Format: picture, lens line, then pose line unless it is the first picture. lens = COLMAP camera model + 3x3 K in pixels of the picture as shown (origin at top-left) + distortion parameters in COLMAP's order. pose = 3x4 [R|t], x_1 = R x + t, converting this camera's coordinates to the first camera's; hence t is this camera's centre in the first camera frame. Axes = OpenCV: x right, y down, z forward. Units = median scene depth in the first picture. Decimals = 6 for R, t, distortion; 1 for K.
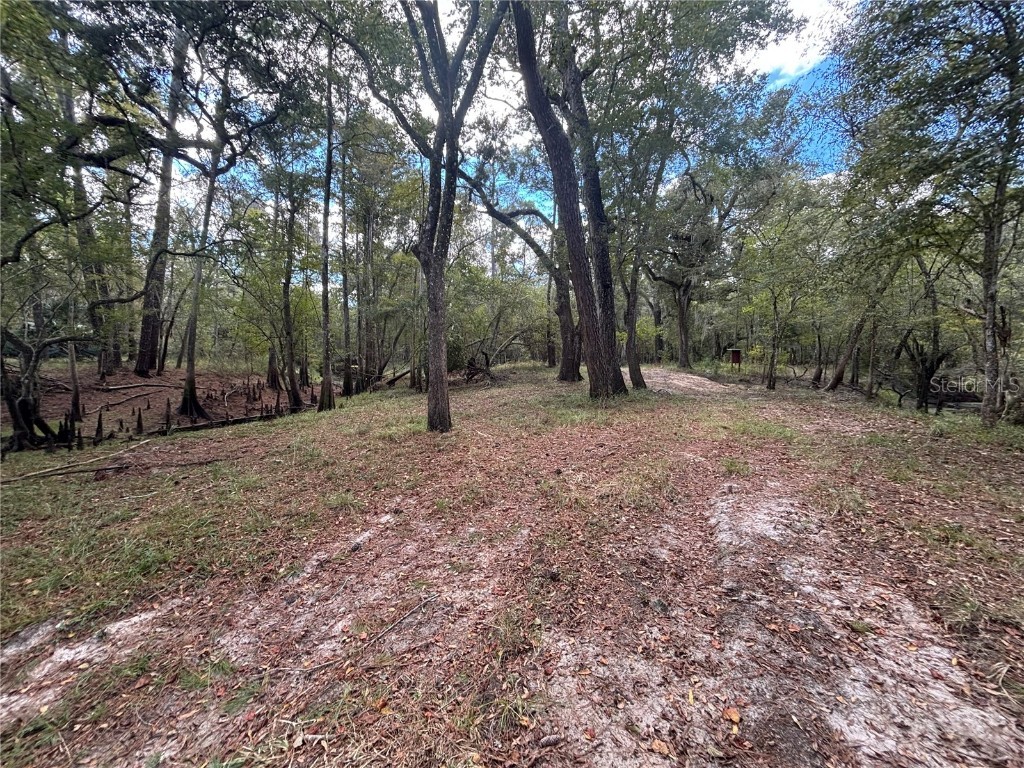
lens RADIAL K [[408.4, 0, 512.0], [0, 408.4, 384.0], [0, 0, 1]] dist [0.001575, -0.000026]
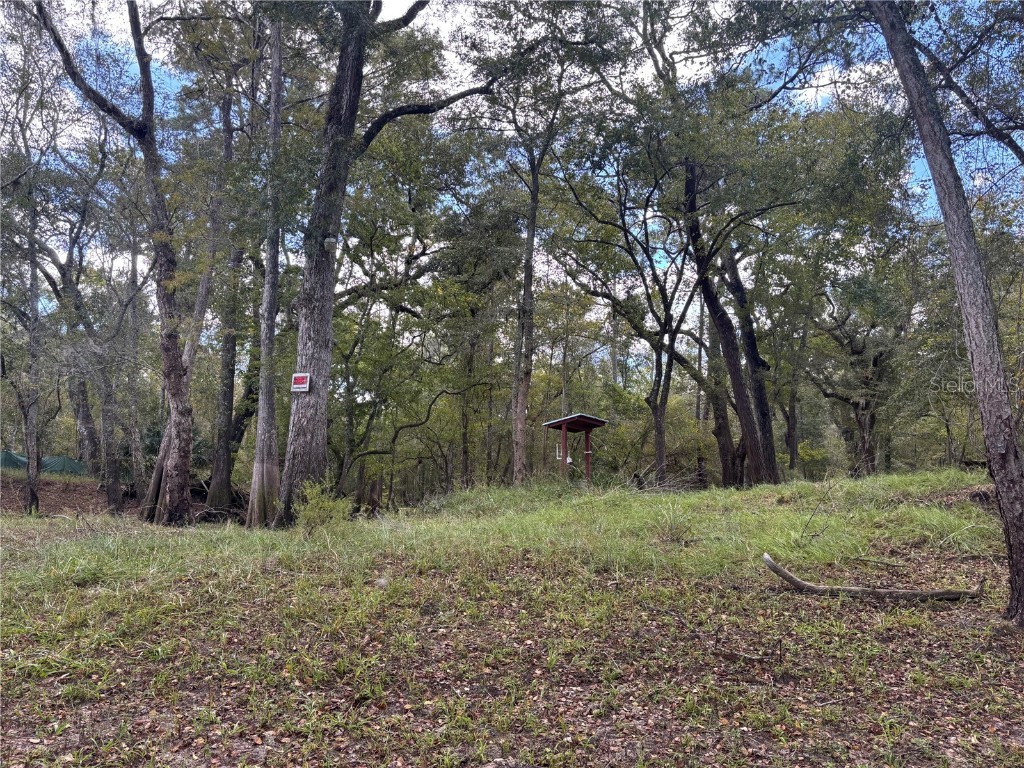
lens RADIAL K [[758.5, 0, 512.0], [0, 758.5, 384.0], [0, 0, 1]] dist [-0.005362, -0.013805]
pose [[0.993258, -0.004590, -0.115834, -0.118474], [-0.022867, 0.971824, -0.234597, 0.104496], [0.113647, 0.235664, 0.965167, -0.604200]]
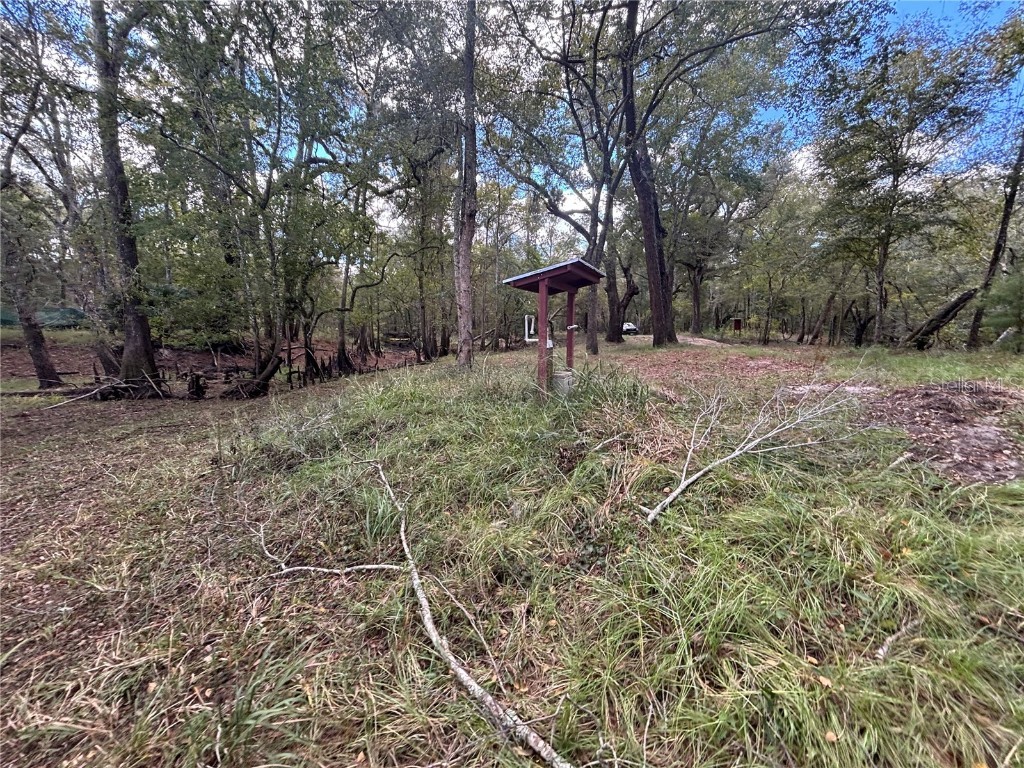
lens RADIAL K [[398.0, 0, 512.0], [0, 398.0, 384.0], [0, 0, 1]] dist [-0.031495, -0.000145]
pose [[0.999956, -0.008661, -0.003486, -0.149997], [0.008864, 0.997957, 0.063277, 0.035771], [0.002931, -0.063306, 0.997990, -0.228694]]
